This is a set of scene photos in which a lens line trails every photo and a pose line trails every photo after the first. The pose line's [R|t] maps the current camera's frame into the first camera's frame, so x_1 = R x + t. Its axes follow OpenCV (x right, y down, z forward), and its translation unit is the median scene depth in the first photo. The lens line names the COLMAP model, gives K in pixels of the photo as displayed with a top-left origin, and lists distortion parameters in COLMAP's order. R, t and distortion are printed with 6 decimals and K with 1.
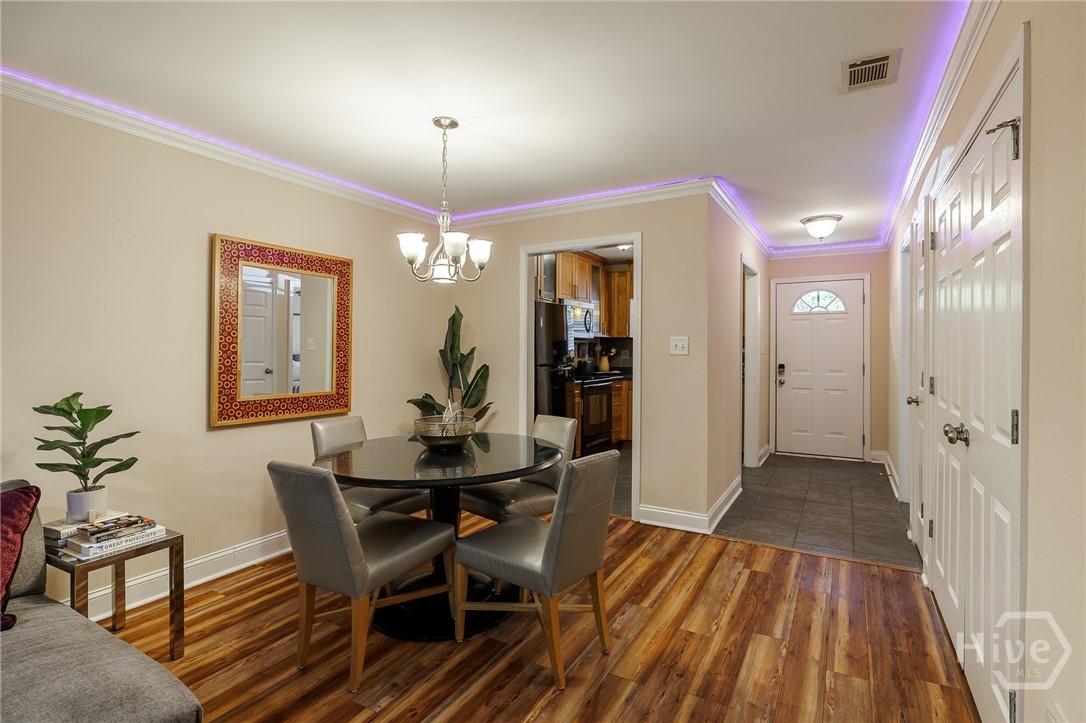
lens RADIAL K [[518.3, 0, 556.5], [0, 518.3, 348.2], [0, 0, 1]] dist [-0.011921, 0.000157]
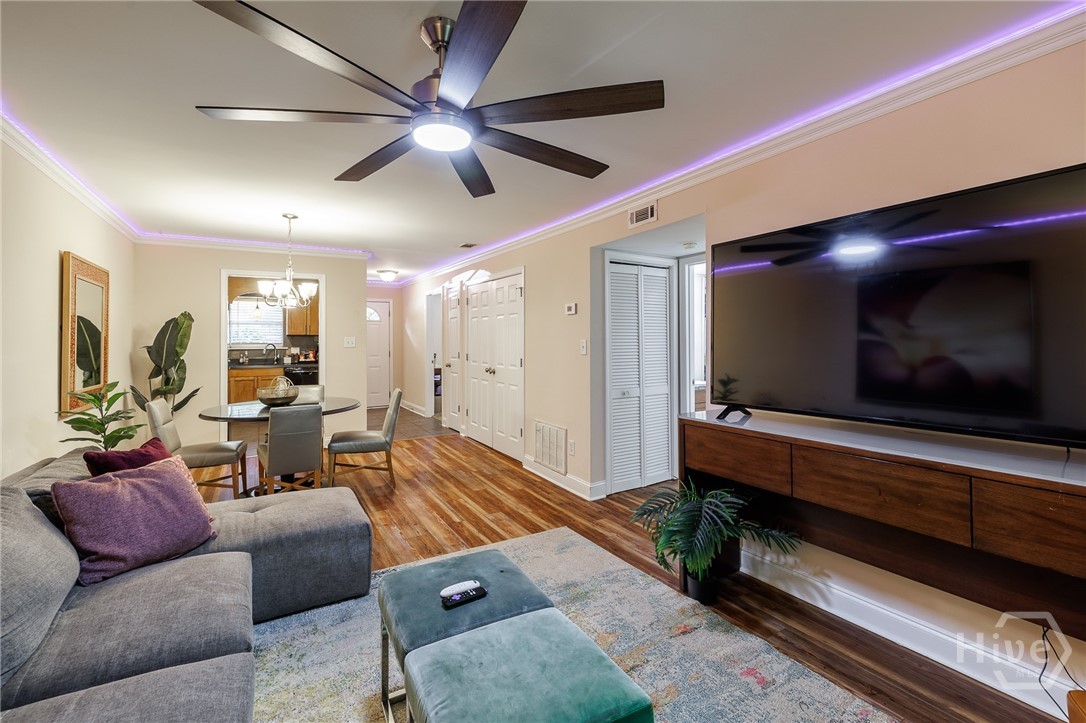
lens RADIAL K [[463.6, 0, 544.3], [0, 463.6, 333.6], [0, 0, 1]] dist [0.000088, 0.000000]
pose [[0.492601, 0.007264, 0.870225, -1.020089], [0.004676, 0.999929, -0.010994, -0.017329], [-0.870243, 0.009484, 0.492532, -0.451356]]
